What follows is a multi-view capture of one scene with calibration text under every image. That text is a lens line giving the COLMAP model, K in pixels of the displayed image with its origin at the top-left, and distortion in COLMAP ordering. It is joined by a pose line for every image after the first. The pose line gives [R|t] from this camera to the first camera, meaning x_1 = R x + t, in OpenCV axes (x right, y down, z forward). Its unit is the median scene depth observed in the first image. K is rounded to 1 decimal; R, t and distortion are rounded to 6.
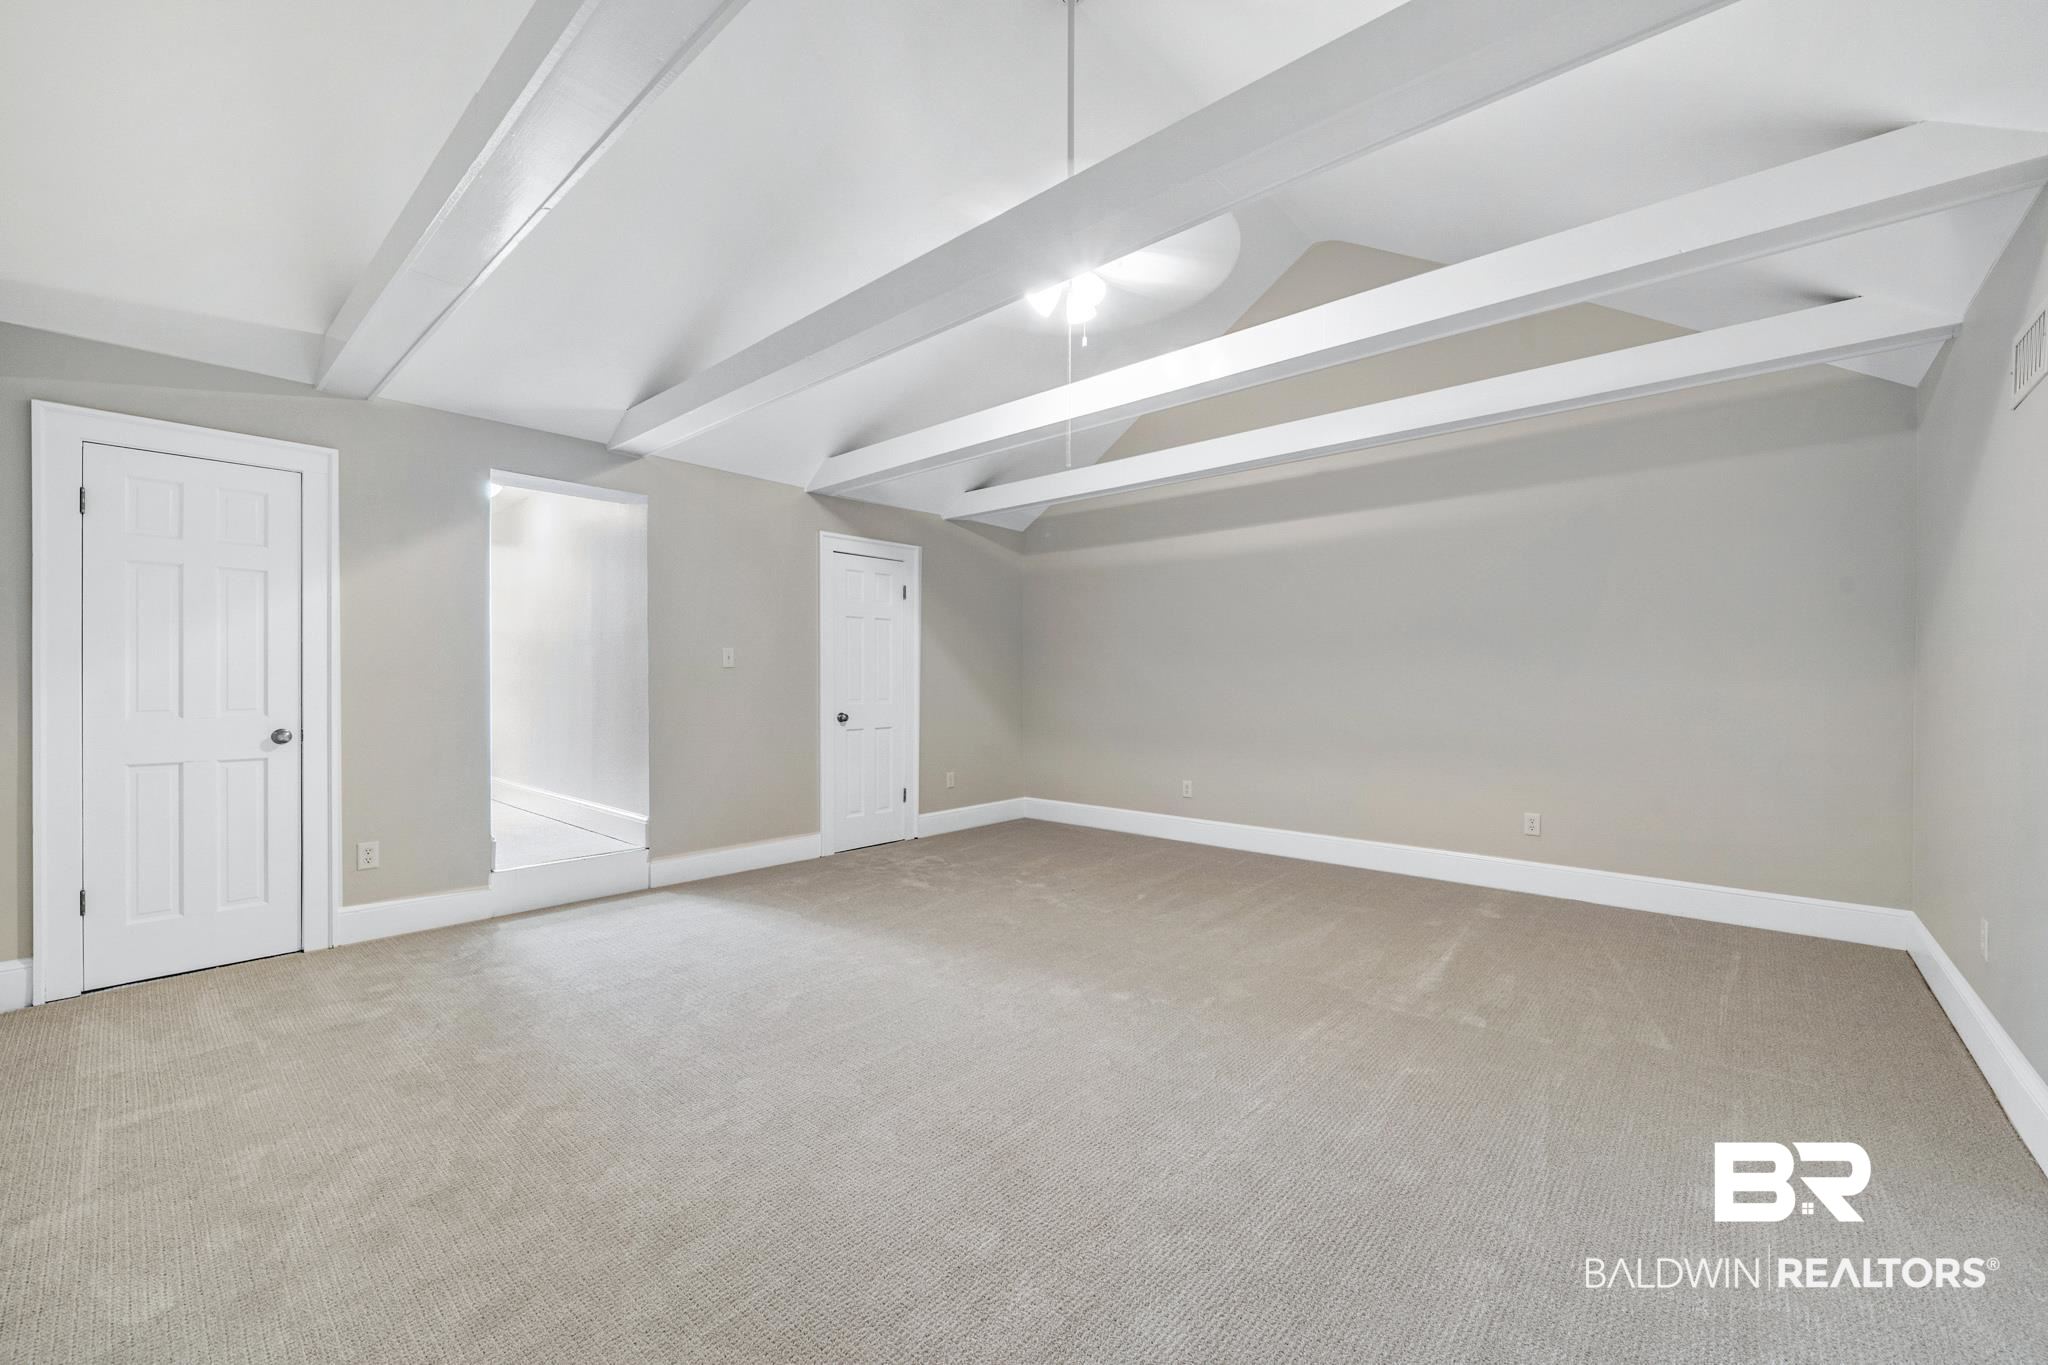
lens RADIAL K [[797.1, 0, 1017.0], [0, 797.1, 678.8], [0, 0, 1]] dist [-0.003060, 0.000069]
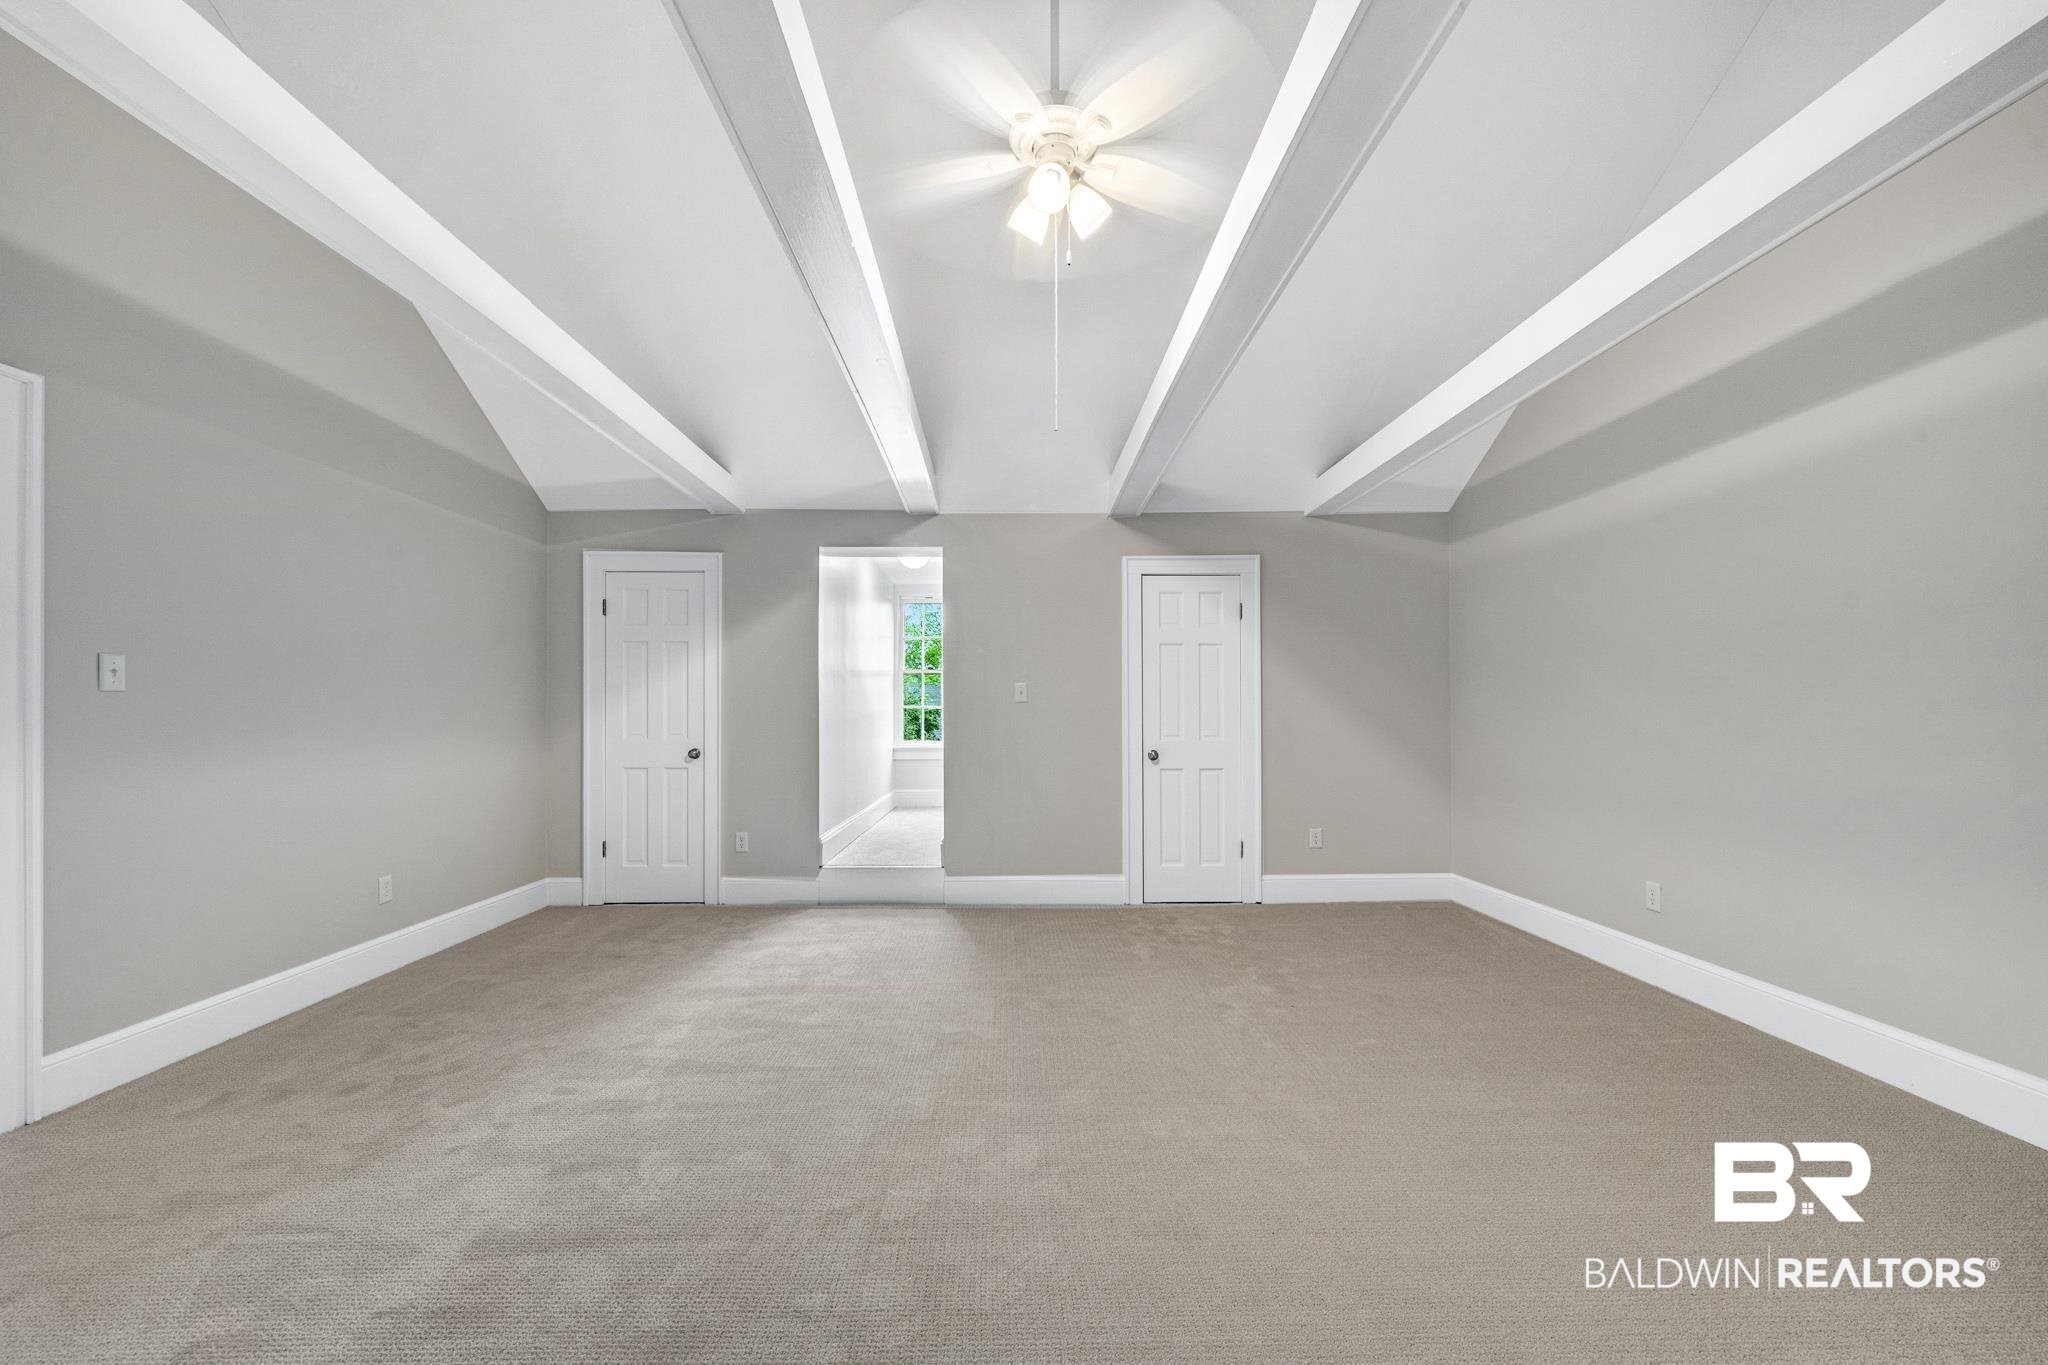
lens RADIAL K [[797.1, 0, 1021.2], [0, 797.1, 719.9], [0, 0, 1]] dist [-0.003060, 0.000069]
pose [[0.687692, 0.004649, -0.725987, 0.426922], [0.002548, 0.999958, 0.008817, -0.001029], [0.725998, -0.007913, 0.687651, 0.328926]]
